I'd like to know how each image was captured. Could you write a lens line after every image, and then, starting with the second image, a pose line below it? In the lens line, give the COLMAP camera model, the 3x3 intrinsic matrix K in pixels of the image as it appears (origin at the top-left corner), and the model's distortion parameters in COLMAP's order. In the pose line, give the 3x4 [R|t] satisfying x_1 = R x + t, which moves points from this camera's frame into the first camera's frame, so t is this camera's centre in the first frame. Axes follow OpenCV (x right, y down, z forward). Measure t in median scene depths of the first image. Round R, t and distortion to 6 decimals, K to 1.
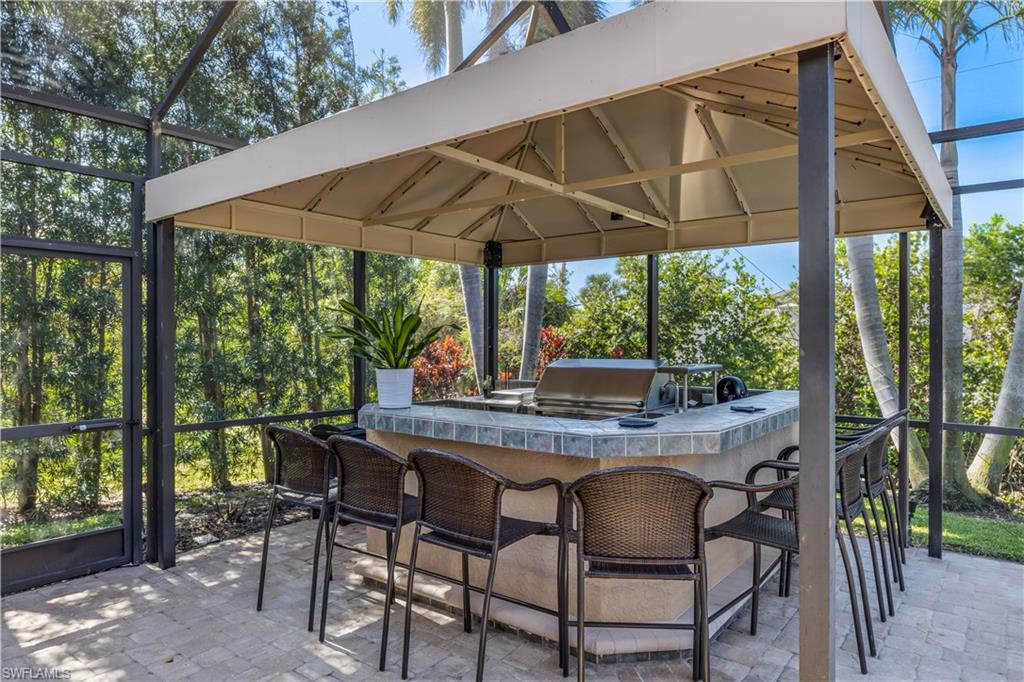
lens RADIAL K [[651.4, 0, 512.0], [0, 651.4, 341.0], [0, 0, 1]] dist [-0.002428, -0.000054]
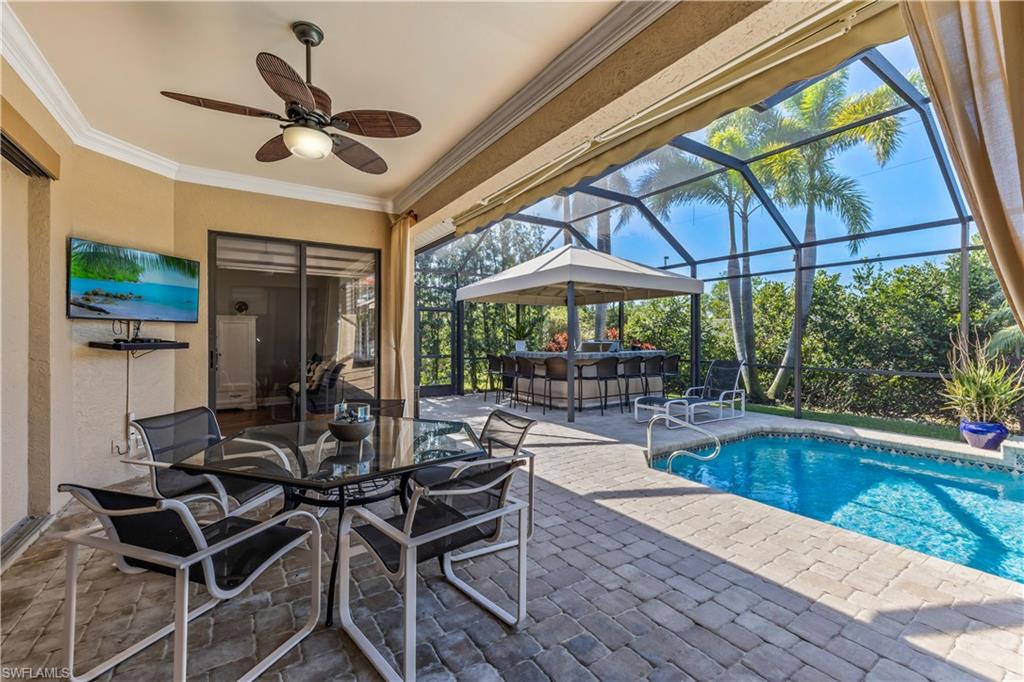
lens RADIAL K [[429.7, 0, 512.5], [0, 429.7, 338.6], [0, 0, 1]] dist [-0.001774, -0.000021]
pose [[0.945164, -0.004183, -0.326570, 0.297592], [0.002989, 0.999987, -0.004156, 0.023417], [0.326583, 0.002952, 0.945164, -0.665017]]
